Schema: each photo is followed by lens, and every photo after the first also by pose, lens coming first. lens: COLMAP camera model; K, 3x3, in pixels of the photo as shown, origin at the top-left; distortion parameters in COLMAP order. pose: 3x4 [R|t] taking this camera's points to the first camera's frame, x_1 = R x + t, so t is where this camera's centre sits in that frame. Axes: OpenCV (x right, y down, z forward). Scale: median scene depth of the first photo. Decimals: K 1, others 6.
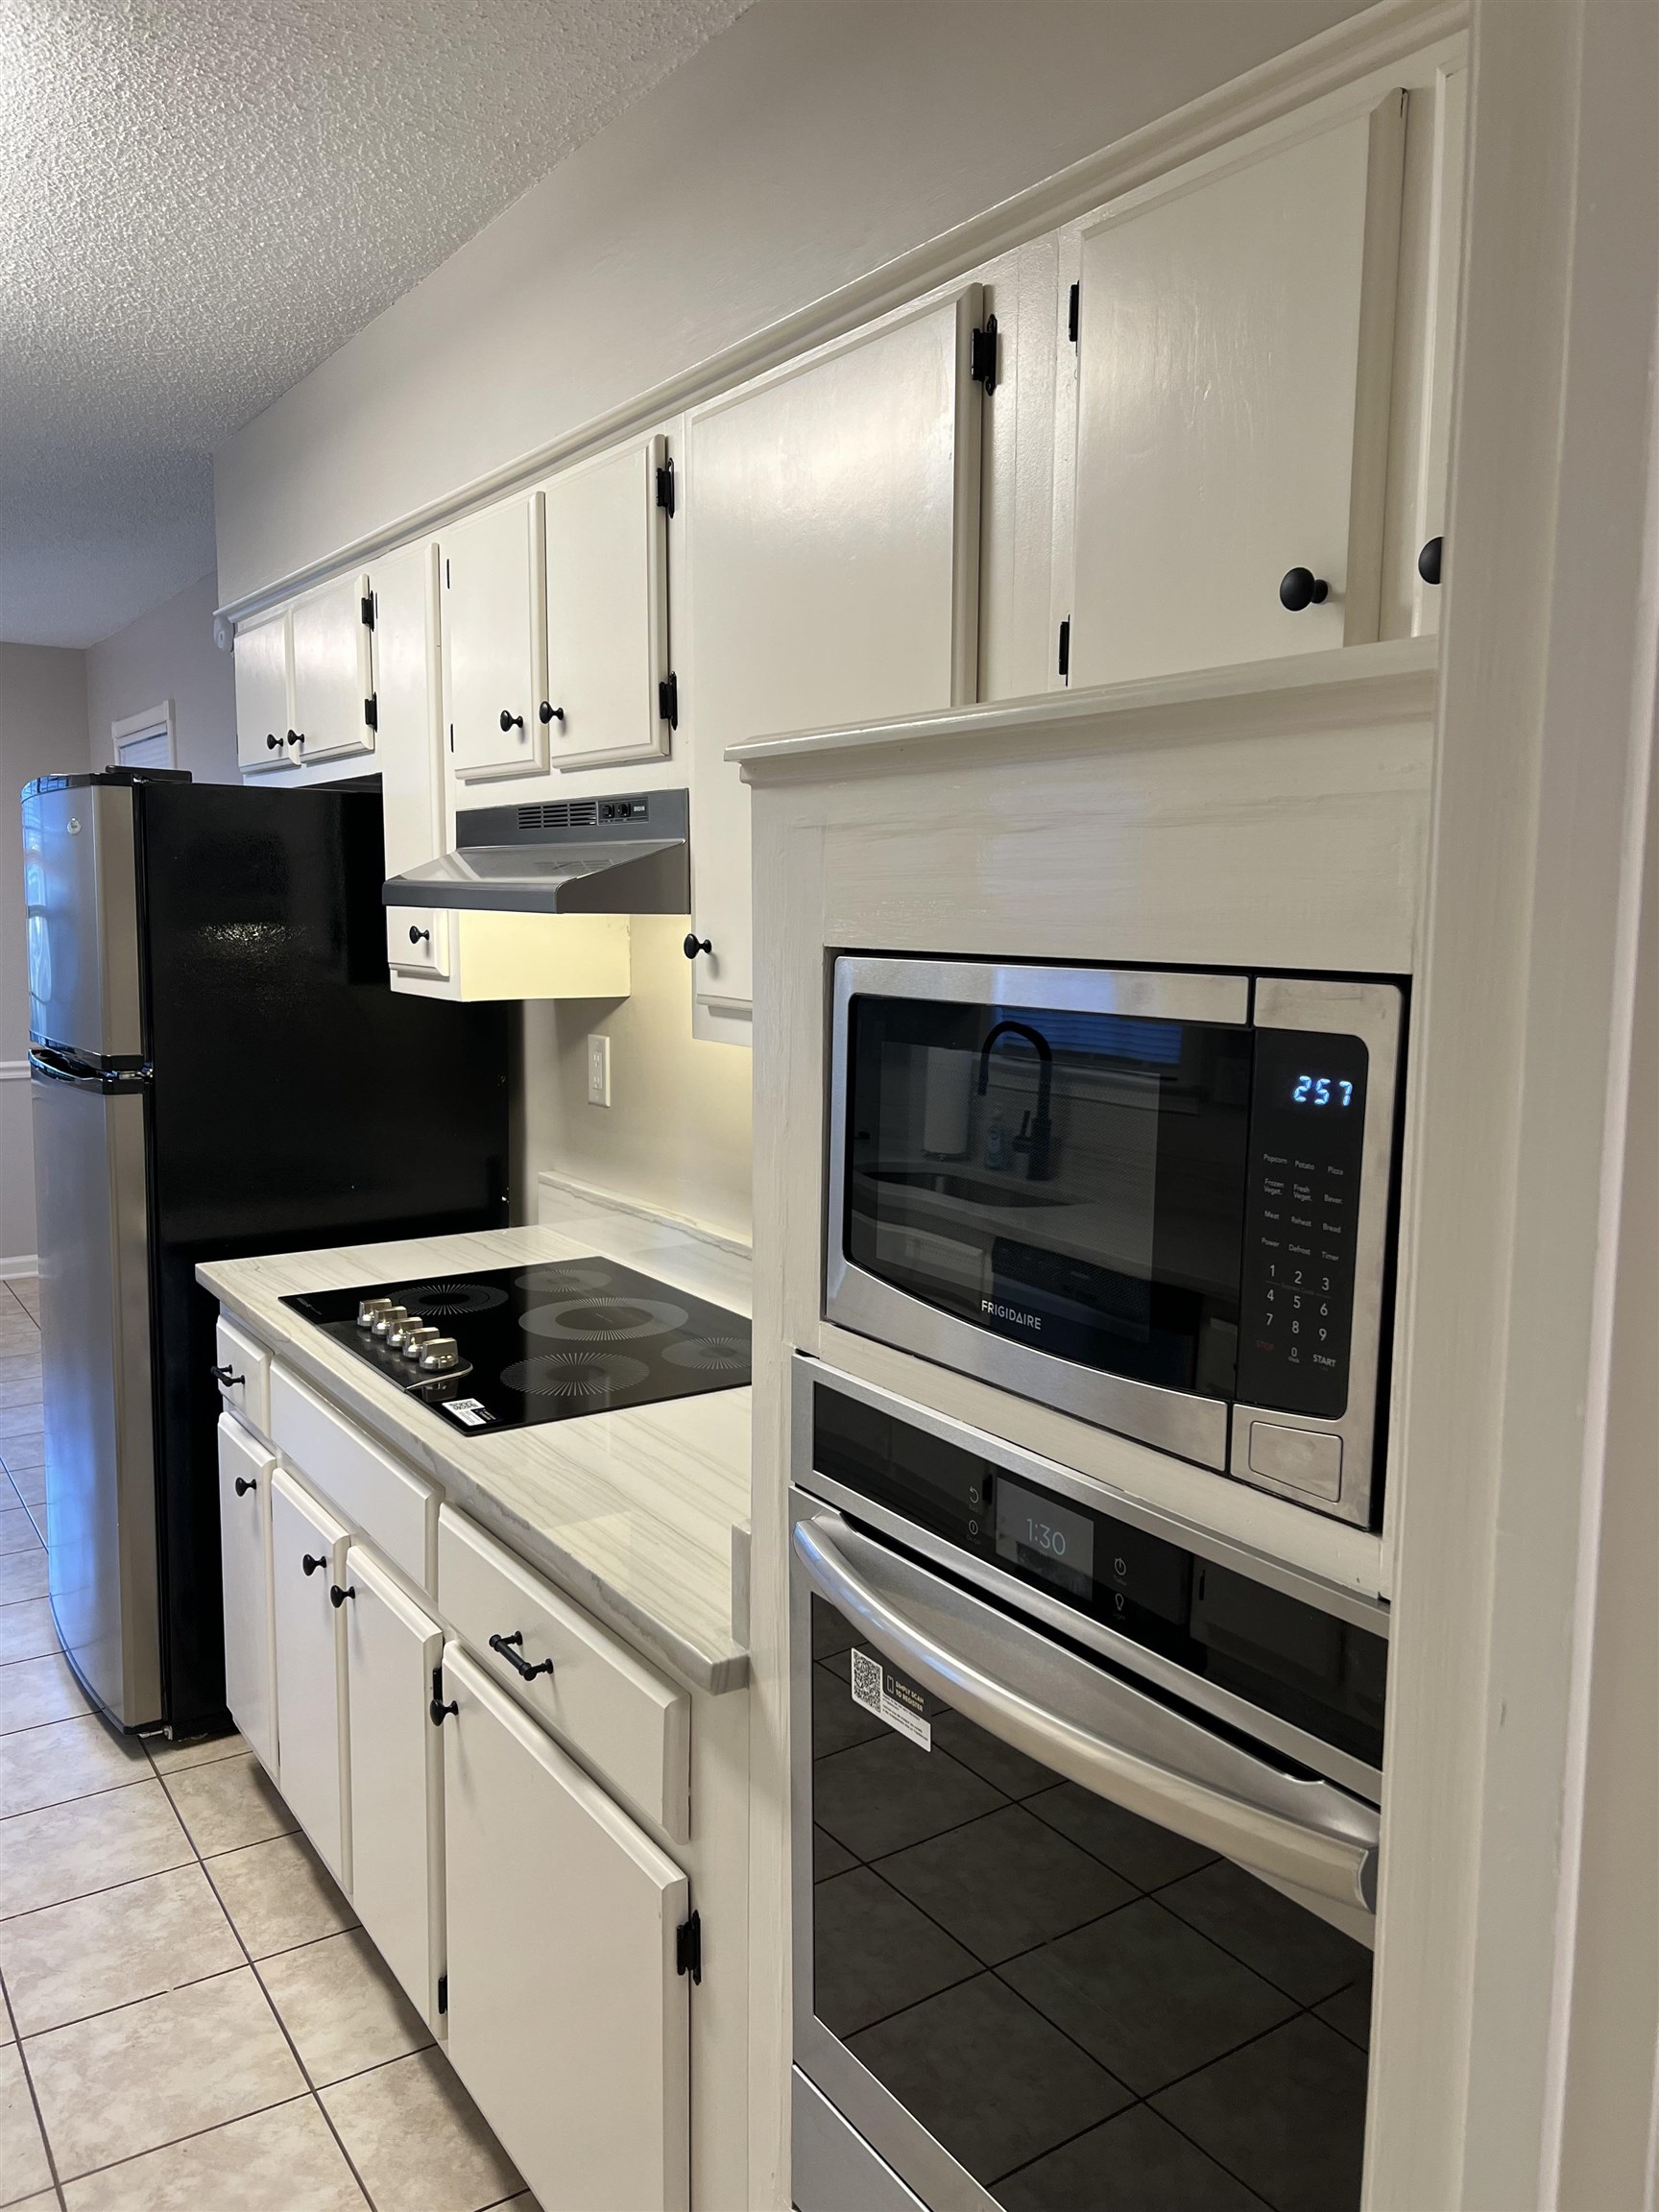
lens RADIAL K [[1681.7, 0, 856.2], [0, 1681.7, 1104.4], [0, 0, 1]] dist [0.059197, -0.077991]
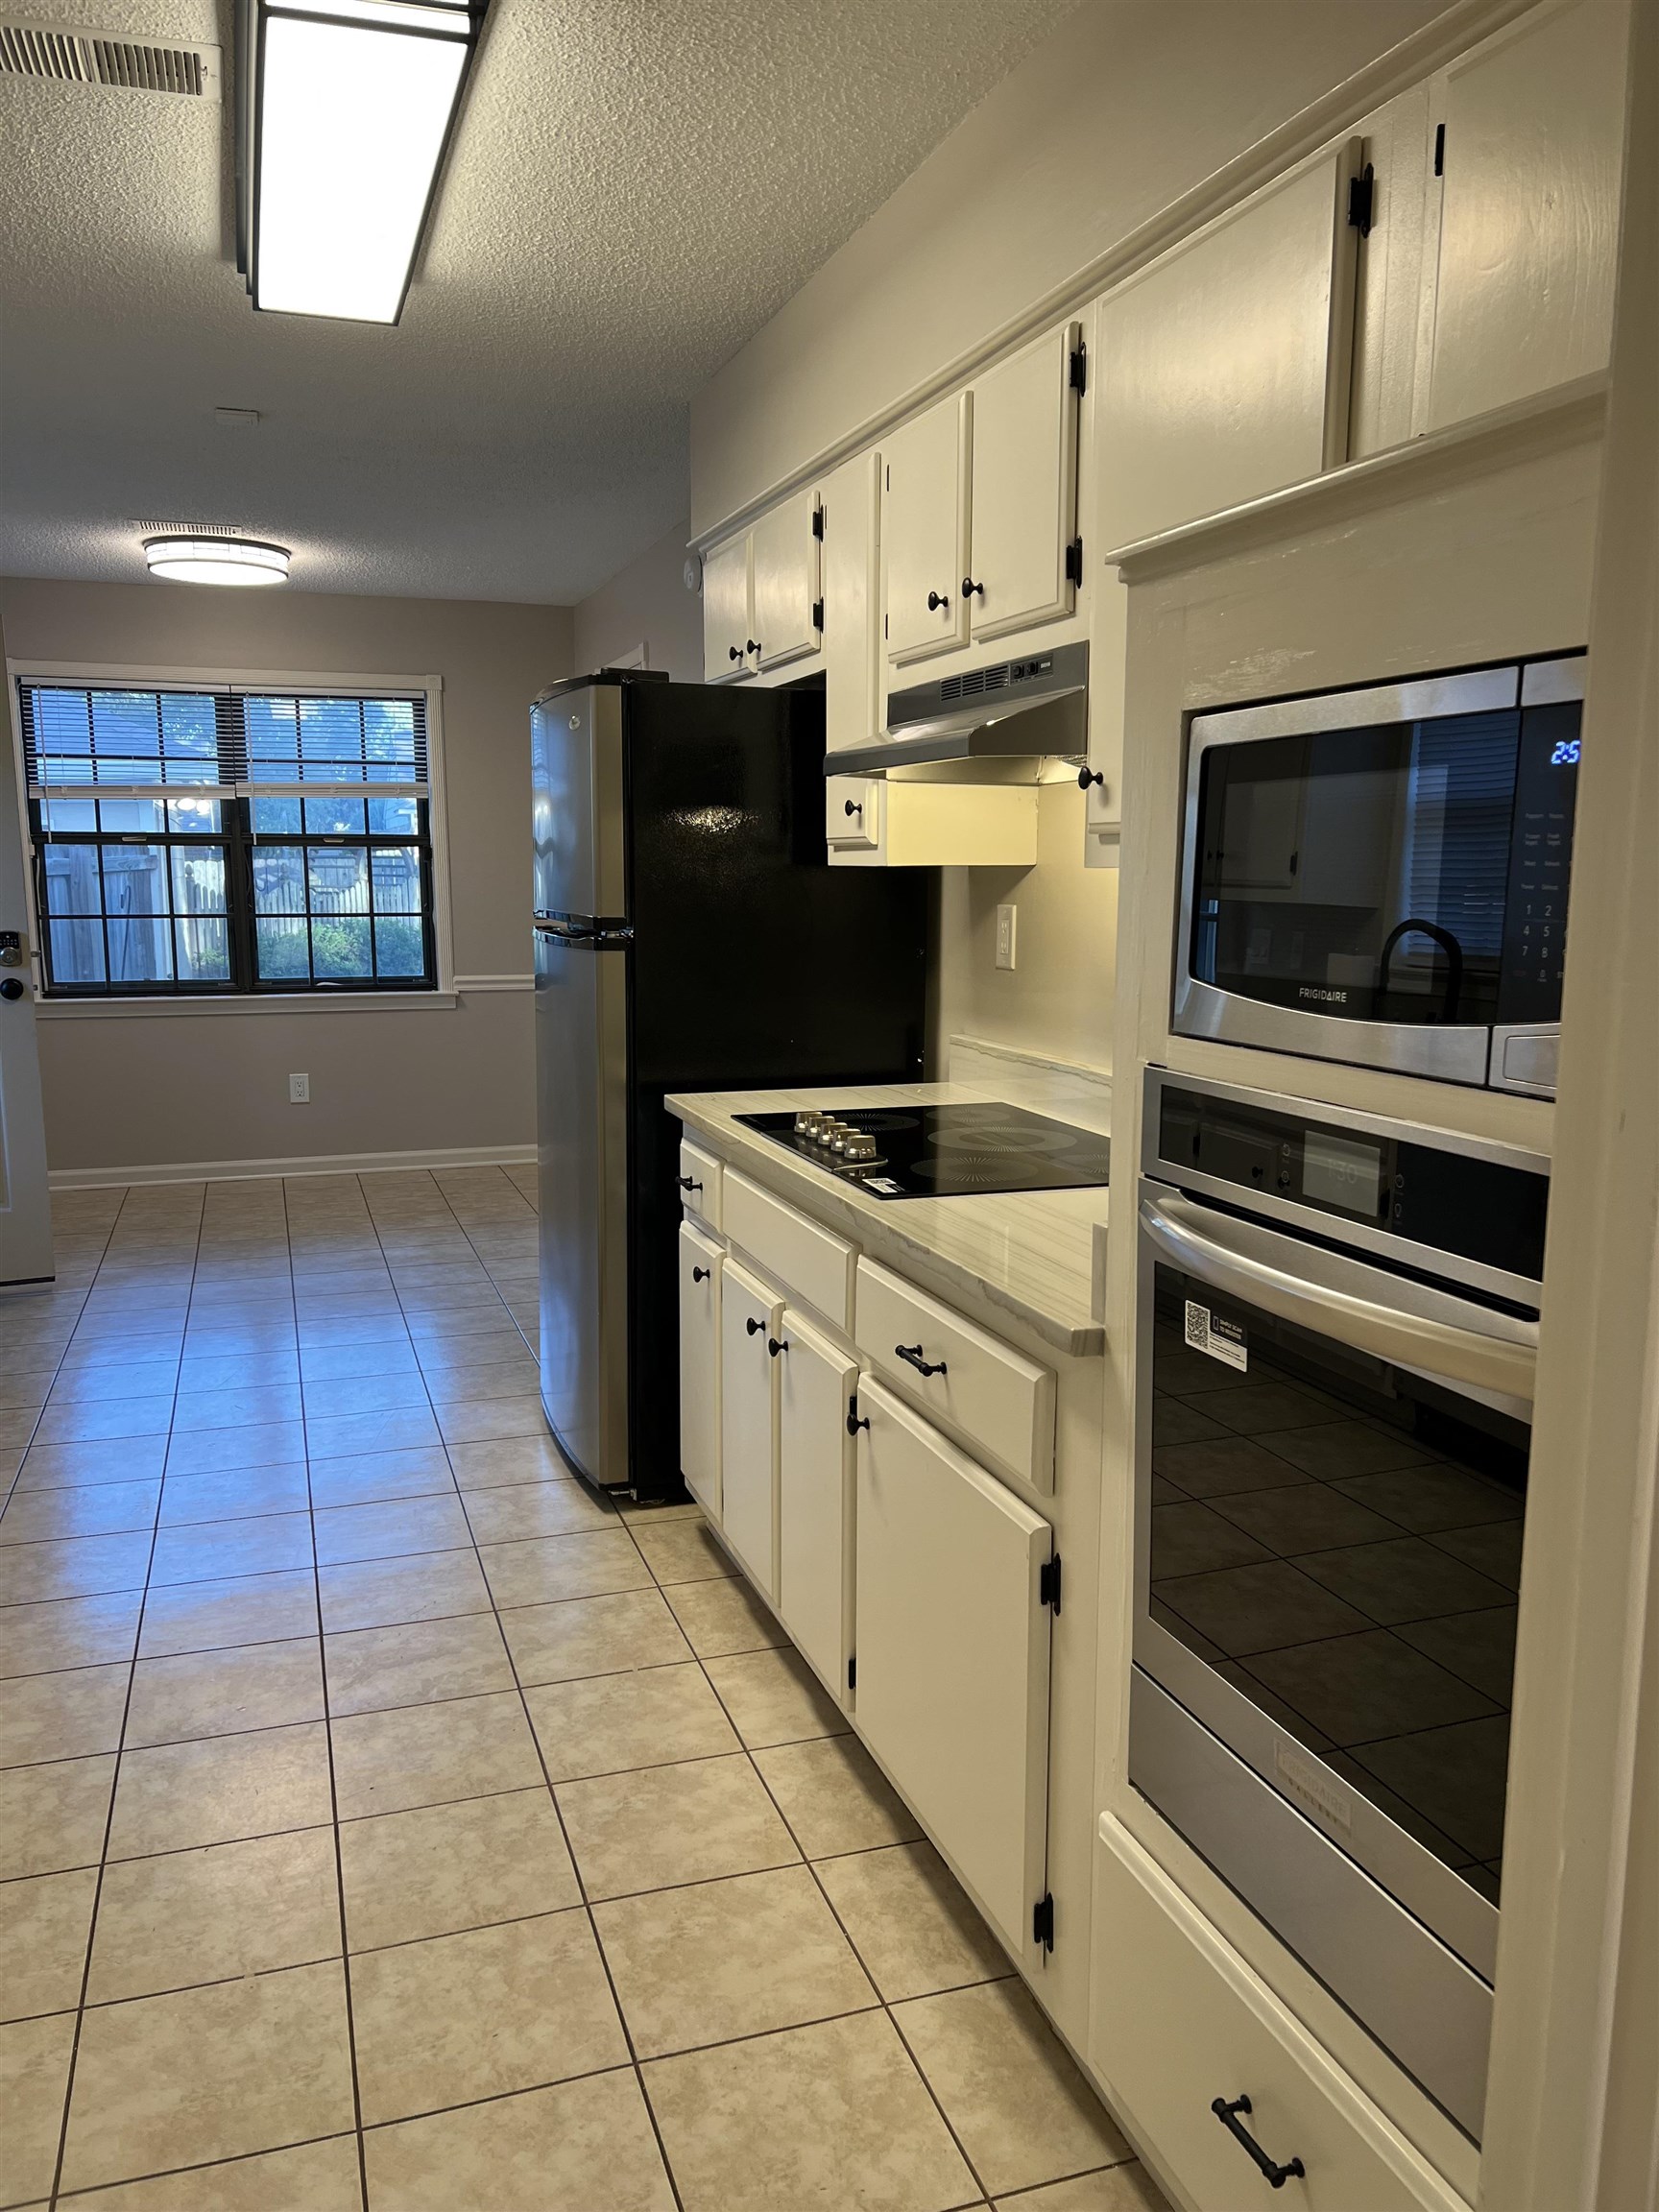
lens RADIAL K [[1676.7, 0, 829.4], [0, 1676.7, 1122.2], [0, 0, 1]] dist [0.057827, -0.065822]
pose [[0.964760, 0.033537, -0.260984, 0.033822], [-0.025237, 0.999065, 0.035090, 0.088579], [0.261917, -0.027267, 0.964705, -0.122474]]
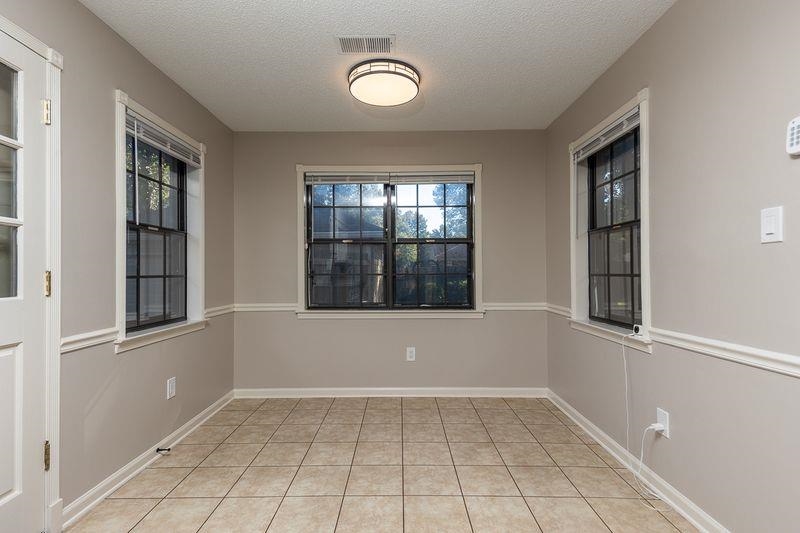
lens RADIAL K [[385.1, 0, 401.2], [0, 385.1, 268.3], [0, 0, 1]] dist [0.060142, -0.026654]
pose [[0.837161, -0.013094, -0.546800, -0.985087], [-0.059853, 0.991517, -0.115379, -0.005160], [0.543672, 0.129318, 0.829276, 1.400685]]
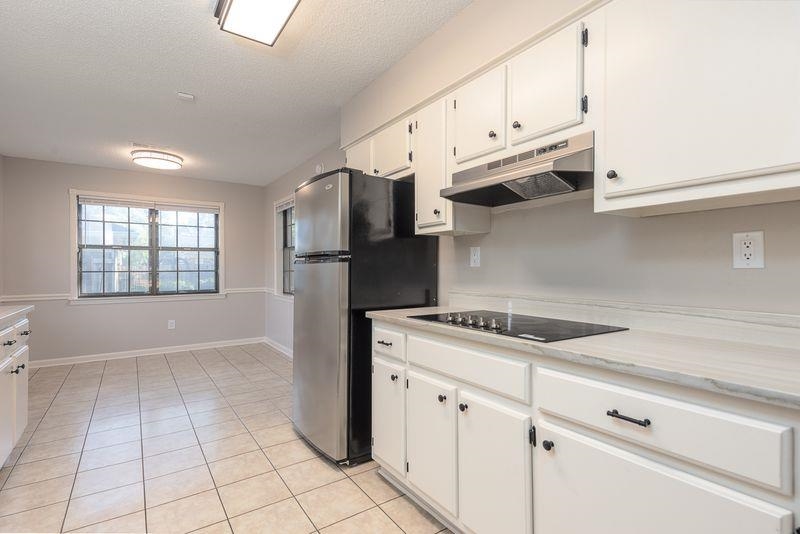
lens RADIAL K [[385.1, 0, 401.2], [0, 385.1, 268.8], [0, 0, 1]] dist [0.060142, -0.026654]
pose [[0.999924, -0.007302, 0.009975, -0.417913], [0.008478, 0.992322, -0.123391, 0.133078], [-0.008998, 0.123467, 0.992308, 0.300478]]
